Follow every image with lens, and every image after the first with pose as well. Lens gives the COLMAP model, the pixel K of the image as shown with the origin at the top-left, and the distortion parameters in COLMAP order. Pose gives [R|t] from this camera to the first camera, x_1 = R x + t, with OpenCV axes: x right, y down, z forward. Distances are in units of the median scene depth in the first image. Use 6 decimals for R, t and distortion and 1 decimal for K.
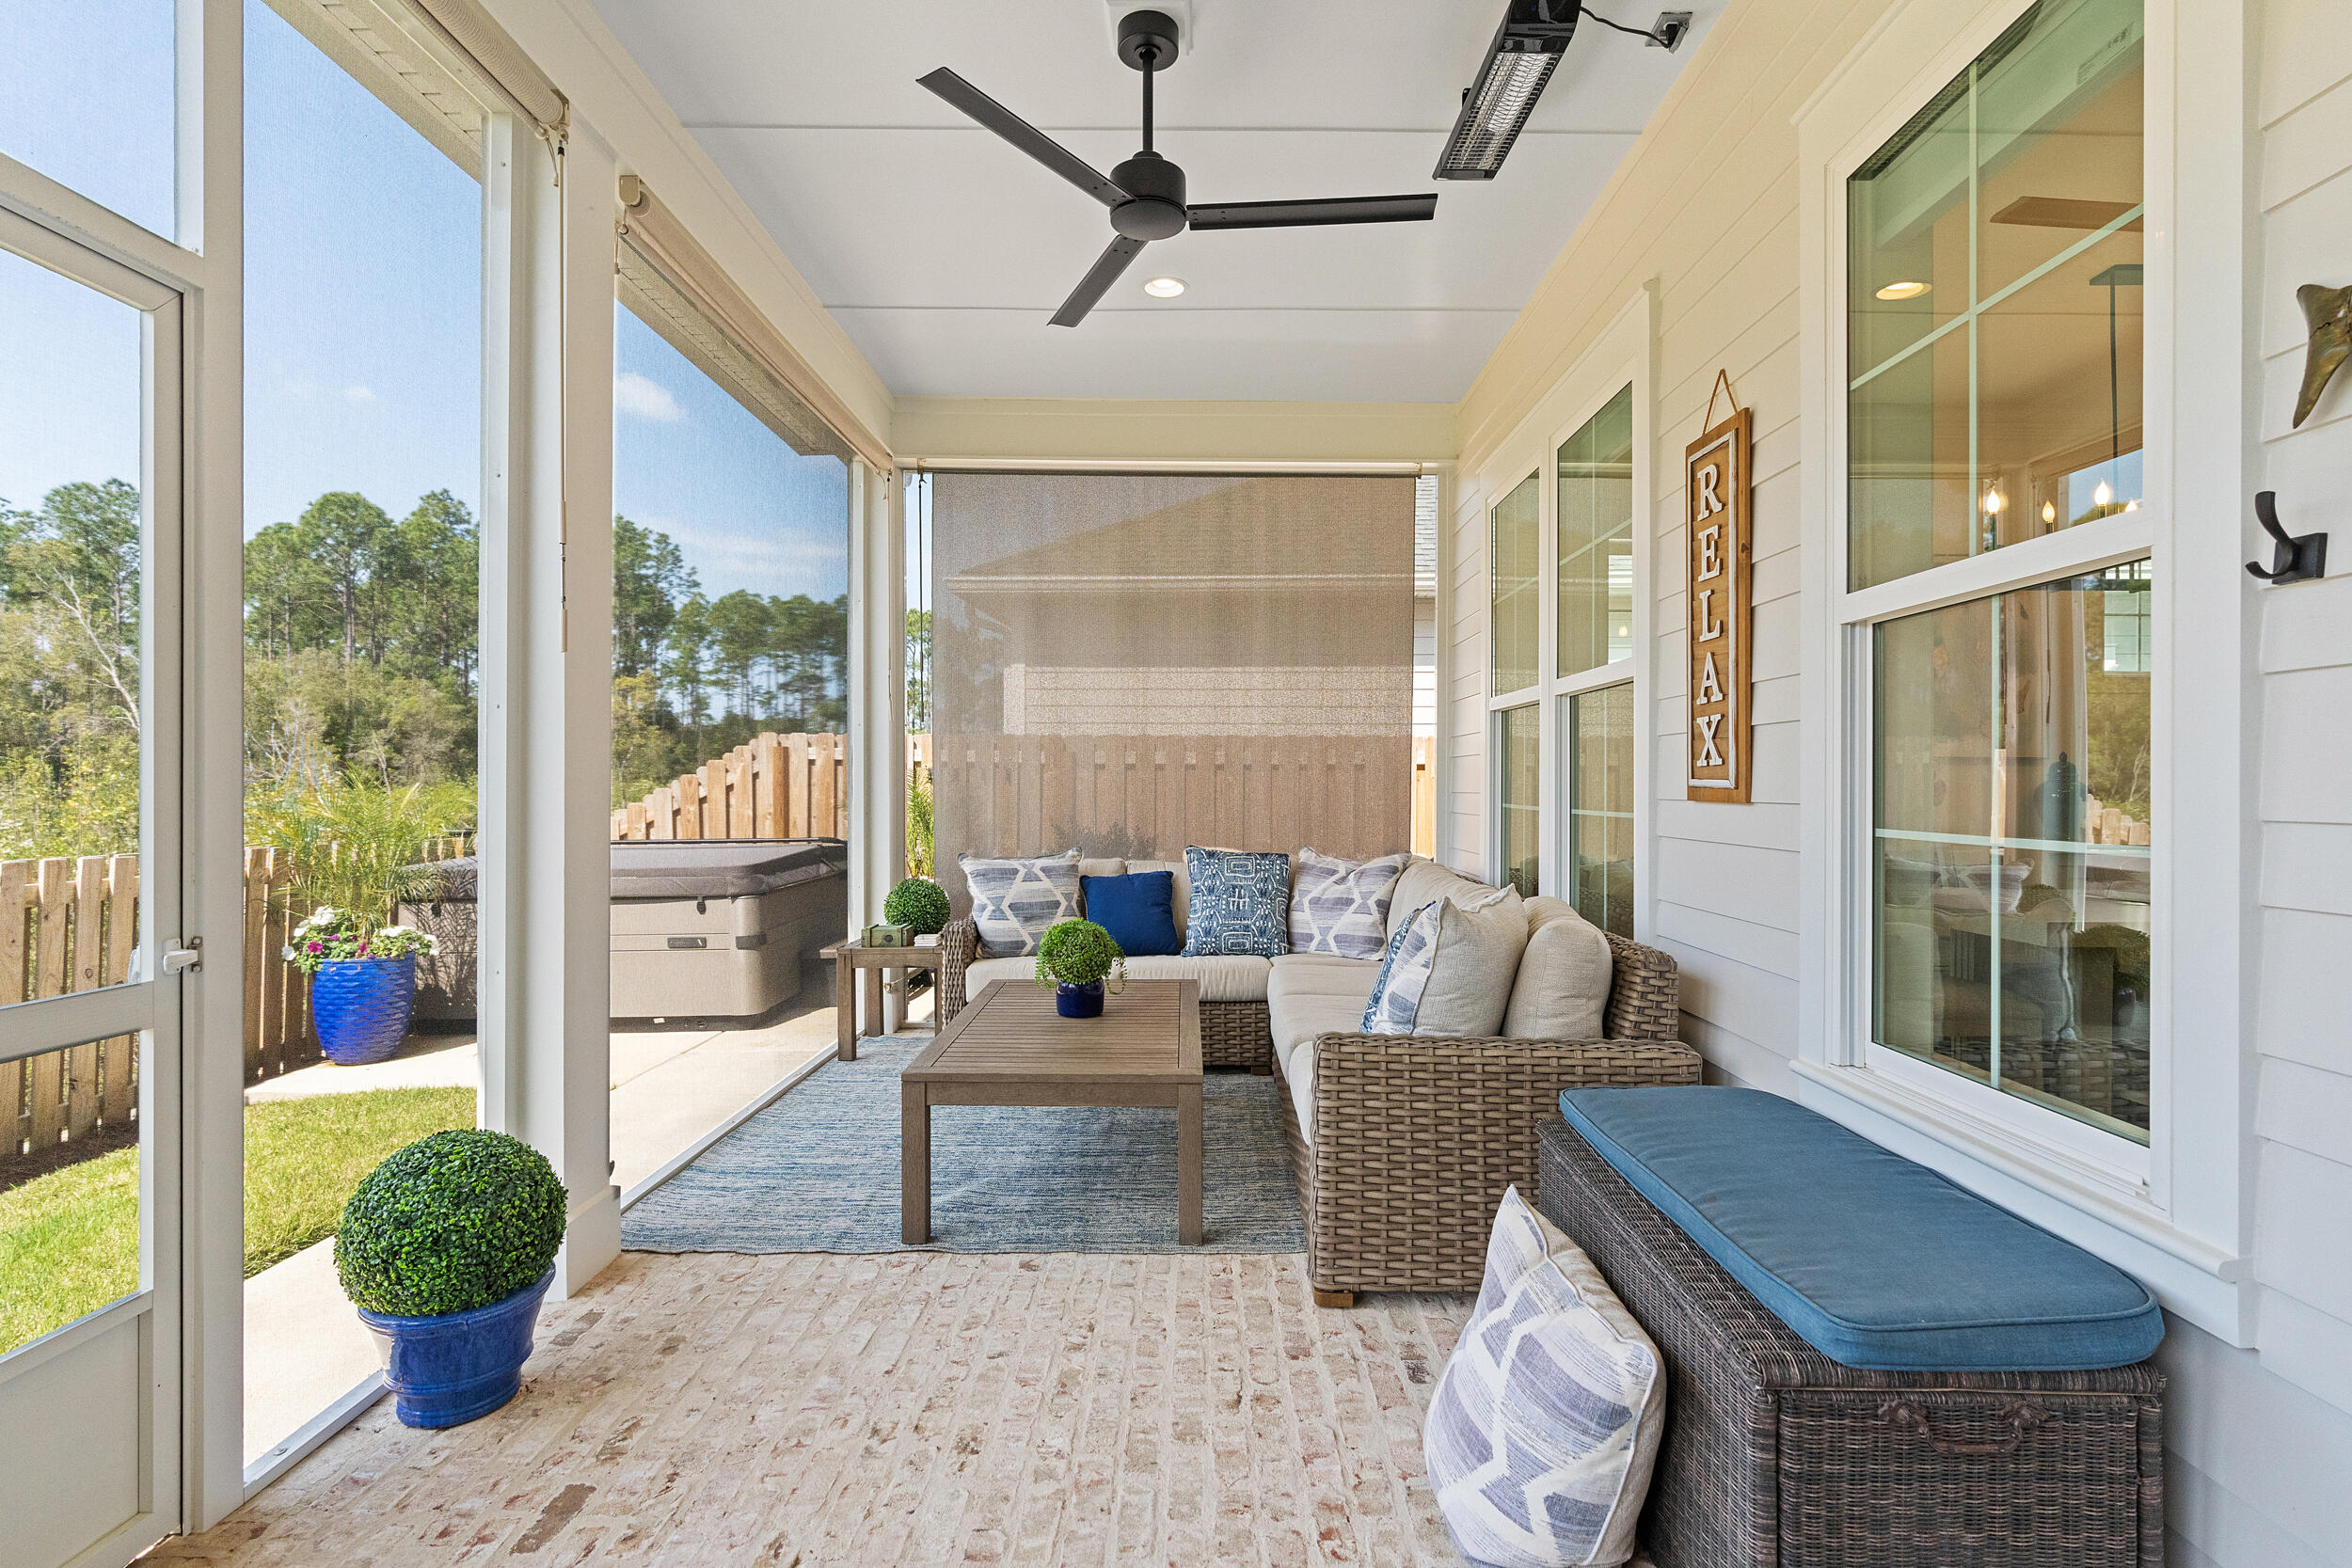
lens RADIAL K [[1134.4, 0, 1190.2], [0, 1134.4, 793.6], [0, 0, 1]] dist [-0.014560, 0.001169]
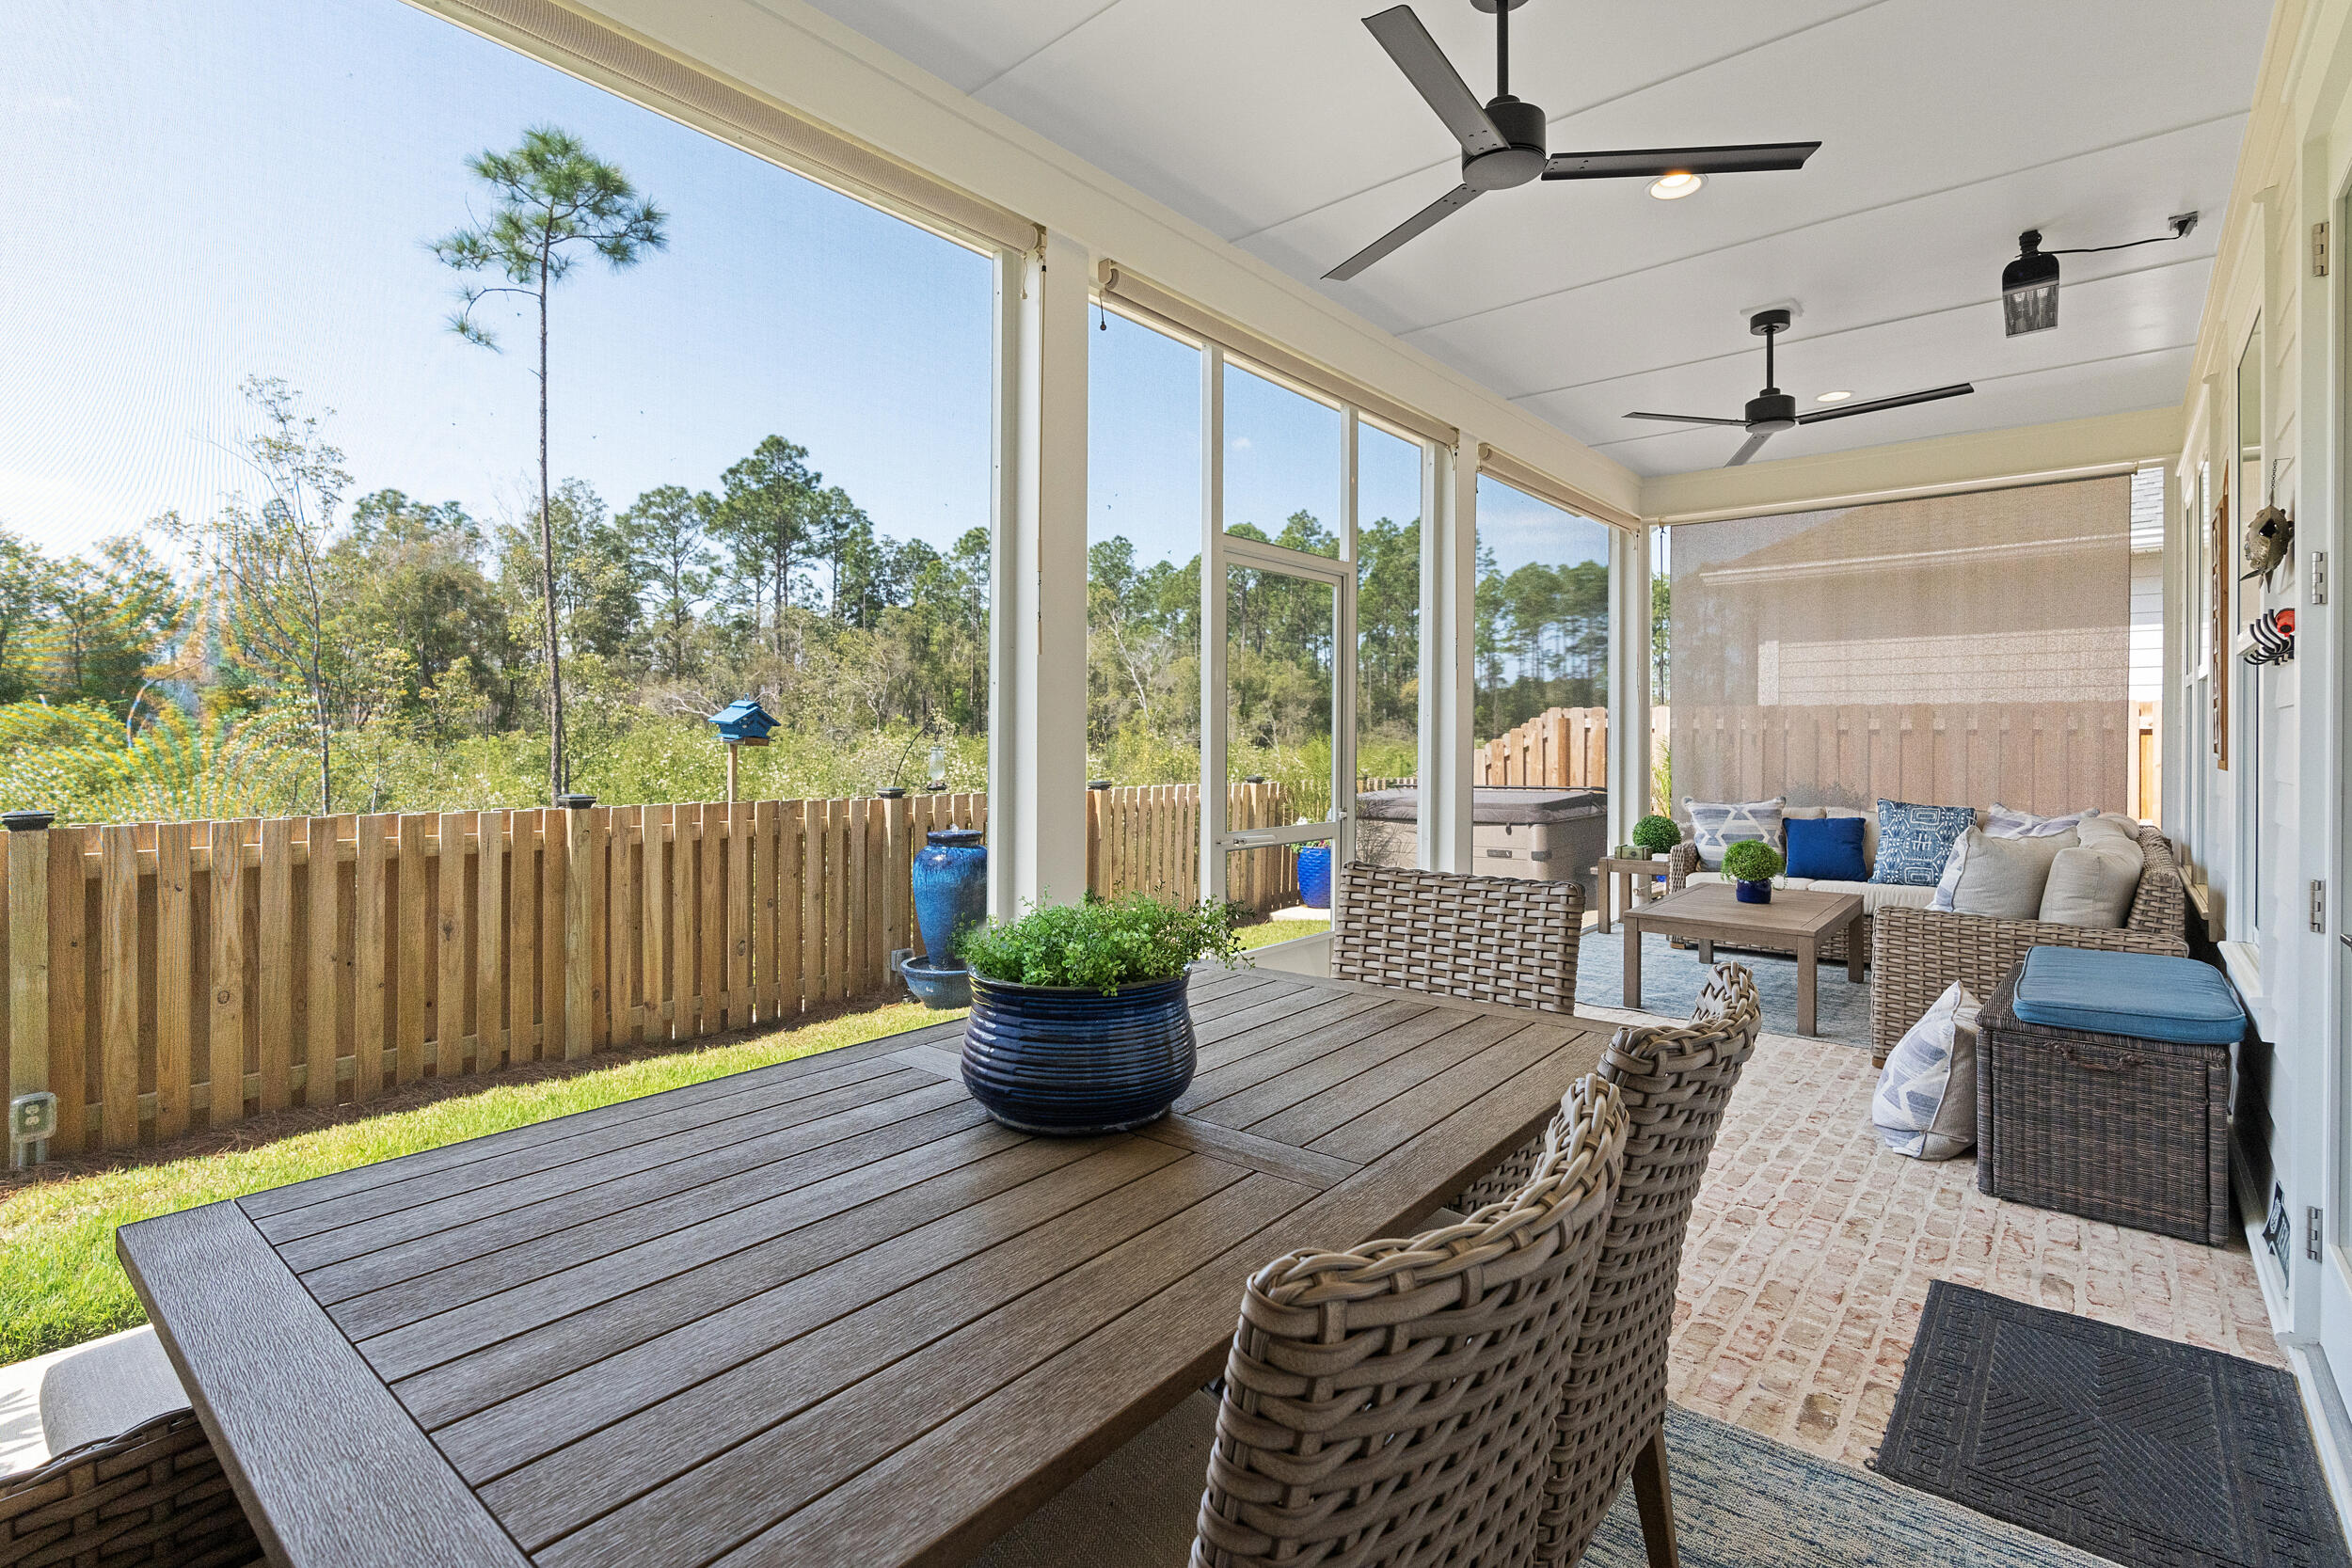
lens RADIAL K [[1095.1, 0, 1181.7], [0, 1095.1, 743.2], [0, 0, 1]] dist [-0.000572, 0.000350]
pose [[0.773383, 0.001890, -0.633936, 0.145152], [-0.006238, 0.999970, -0.004628, -0.004933], [0.633908, 0.007534, 0.773372, -0.379612]]
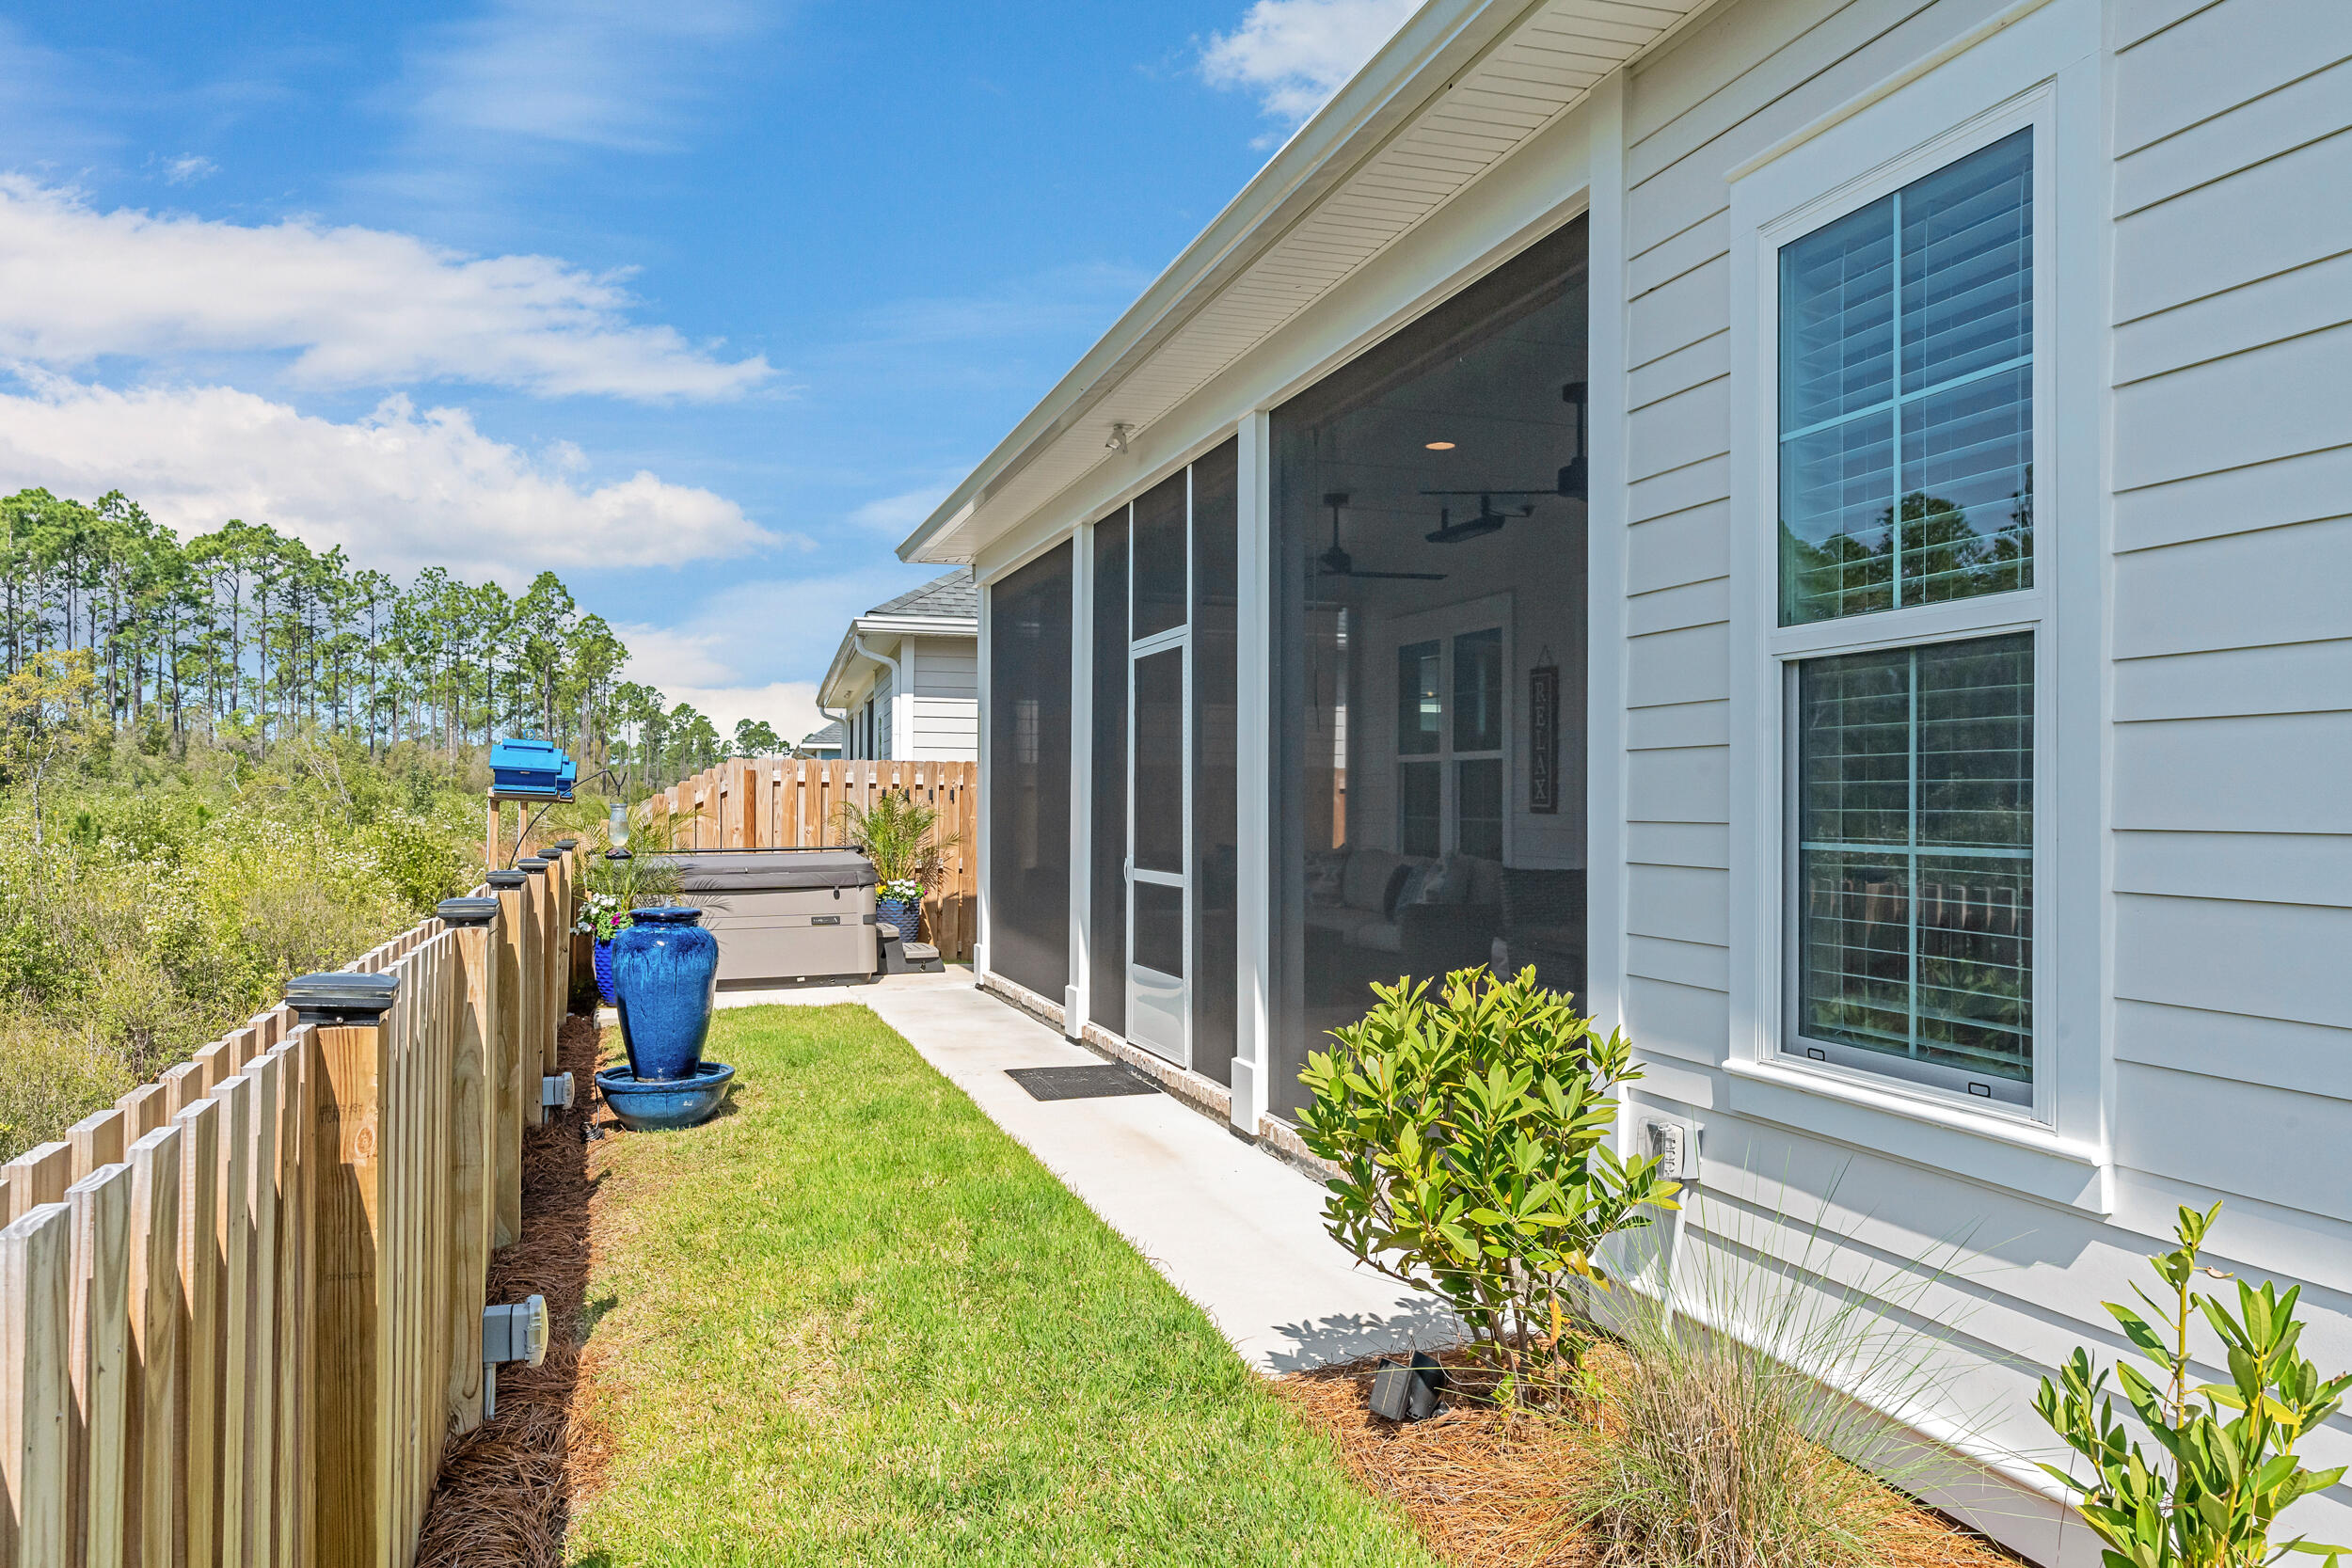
lens RADIAL K [[1659.0, 0, 1176.0], [0, 1659.0, 784.0], [0, 0, 1]] dist [-0.001395, -0.000075]
pose [[0.950292, 0.003536, 0.311341, -0.647397], [0.001209, 0.999886, -0.015046, -0.001485], [-0.311359, 0.014675, 0.950179, -0.996773]]
